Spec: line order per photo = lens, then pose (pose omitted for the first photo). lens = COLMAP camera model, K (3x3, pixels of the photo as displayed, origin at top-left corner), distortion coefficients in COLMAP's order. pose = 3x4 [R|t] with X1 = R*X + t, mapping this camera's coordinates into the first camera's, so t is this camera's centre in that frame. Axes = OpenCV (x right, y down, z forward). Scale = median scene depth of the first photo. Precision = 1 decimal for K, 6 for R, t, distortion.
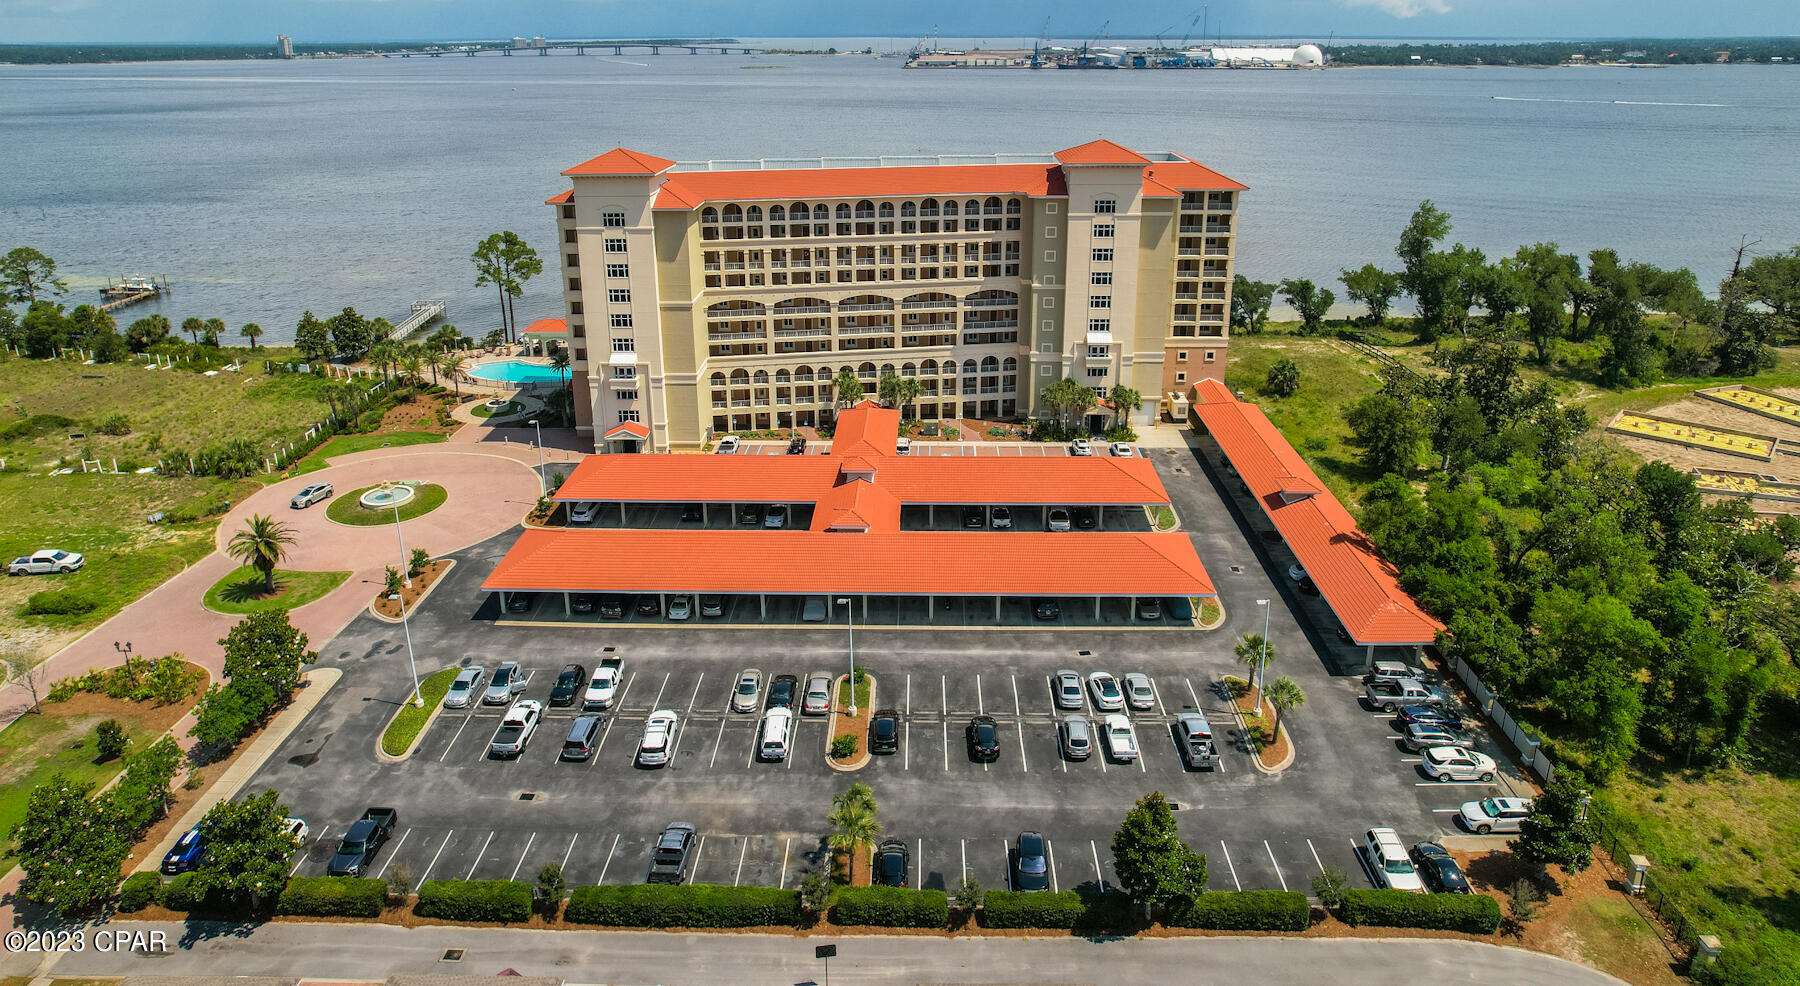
lens RADIAL K [[1112.6, 0, 900.0], [0, 1112.6, 493.0], [0, 0, 1]] dist [-0.024765, 0.004563]
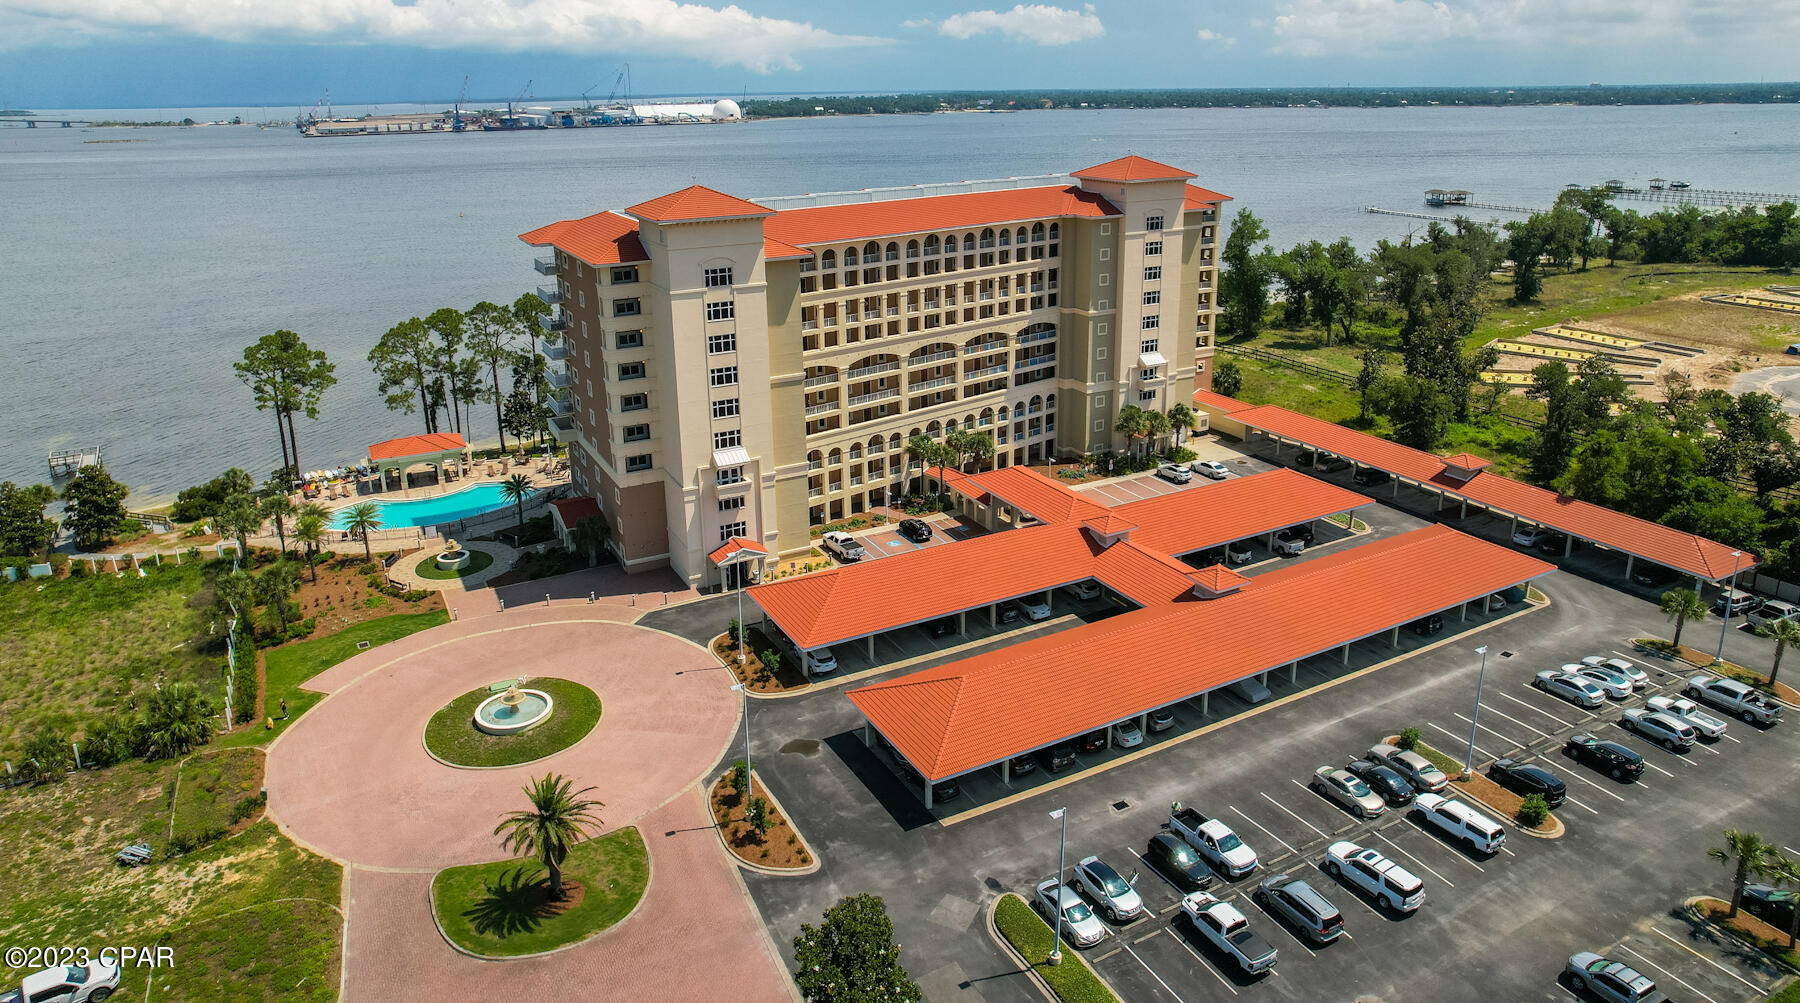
lens RADIAL K [[1119.4, 0, 900.0], [0, 1119.4, 501.5], [0, 0, 1]] dist [-0.053973, 0.038682]
pose [[0.867164, -0.179819, 0.464427, -0.473329], [0.199805, 0.979815, 0.006301, -0.067392], [-0.456186, 0.087331, 0.885589, 0.249455]]
